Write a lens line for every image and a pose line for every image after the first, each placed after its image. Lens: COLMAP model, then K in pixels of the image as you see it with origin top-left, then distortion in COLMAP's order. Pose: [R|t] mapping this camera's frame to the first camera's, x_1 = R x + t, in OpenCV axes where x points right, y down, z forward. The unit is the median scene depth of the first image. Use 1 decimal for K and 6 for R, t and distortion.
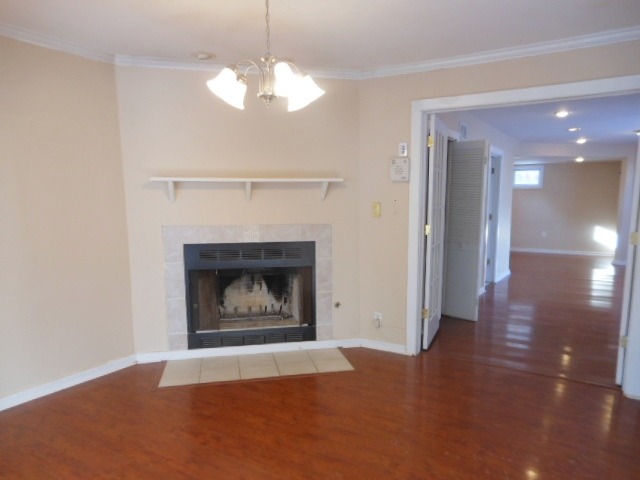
lens RADIAL K [[457.2, 0, 325.3], [0, 457.2, 260.1], [0, 0, 1]] dist [0.001066, -0.005226]
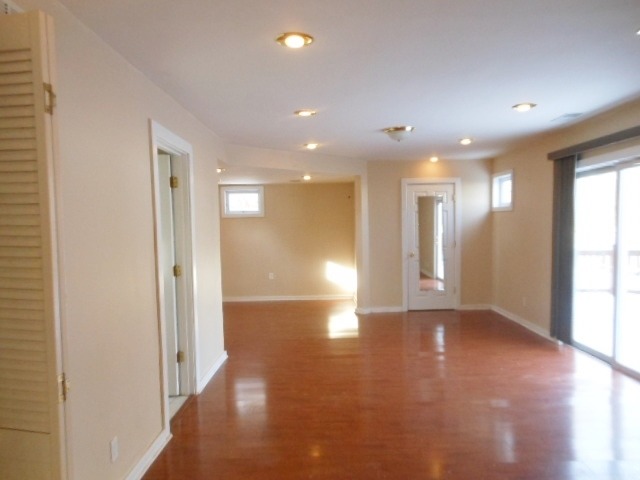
lens RADIAL K [[457.2, 0, 325.3], [0, 457.2, 260.1], [0, 0, 1]] dist [0.001066, -0.005226]
pose [[0.840359, -0.054612, 0.539271, 0.179881], [0.087983, 0.995461, -0.036295, -0.059385], [-0.534841, 0.077948, 0.841350, 0.383364]]
